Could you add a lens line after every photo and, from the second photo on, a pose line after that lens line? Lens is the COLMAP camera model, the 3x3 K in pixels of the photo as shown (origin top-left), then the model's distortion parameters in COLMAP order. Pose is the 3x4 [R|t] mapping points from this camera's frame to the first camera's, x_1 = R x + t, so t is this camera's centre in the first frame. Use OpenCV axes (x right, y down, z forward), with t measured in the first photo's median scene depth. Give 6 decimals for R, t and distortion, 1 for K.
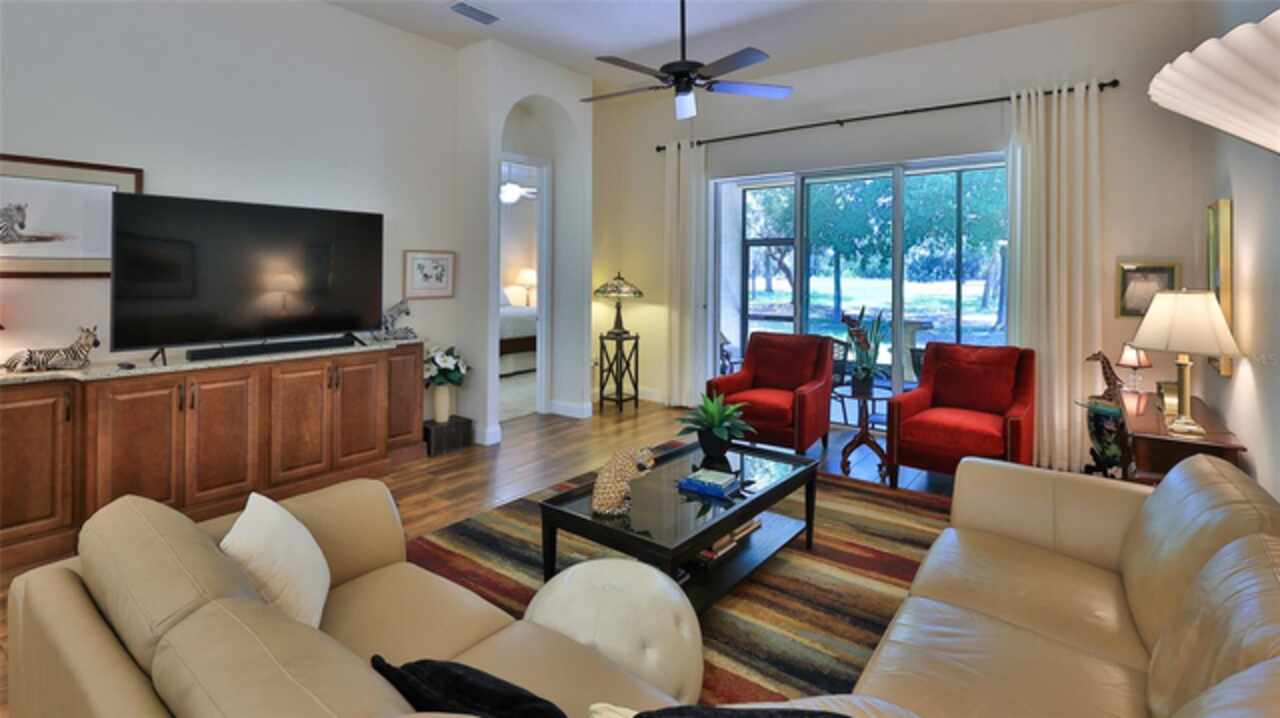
lens RADIAL K [[578.0, 0, 622.4], [0, 578.0, 266.9], [0, 0, 1]] dist [-0.002031, -0.000005]
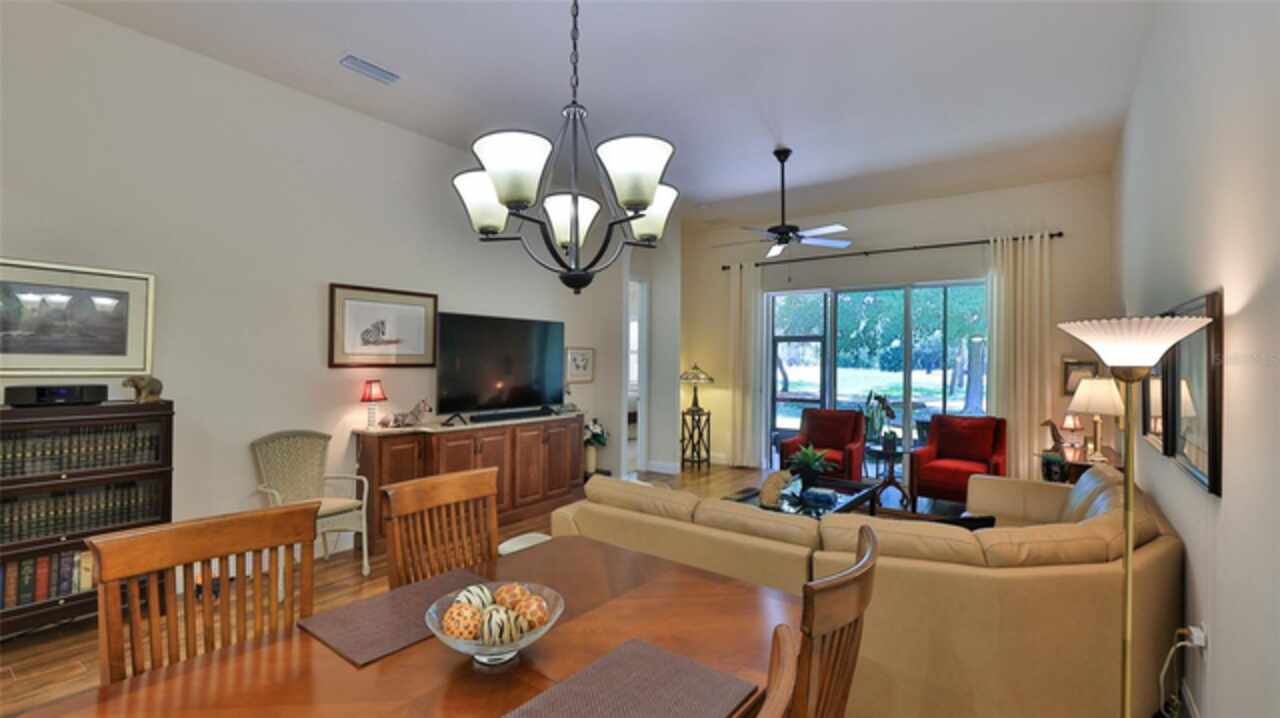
lens RADIAL K [[564.5, 0, 637.6], [0, 564.5, 354.7], [0, 0, 1]] dist [-0.000351, -0.000006]
pose [[0.998434, 0.004229, 0.055783, -0.280209], [-0.004113, 0.999989, -0.002182, -0.009401], [-0.055792, 0.001949, 0.998441, -0.350563]]
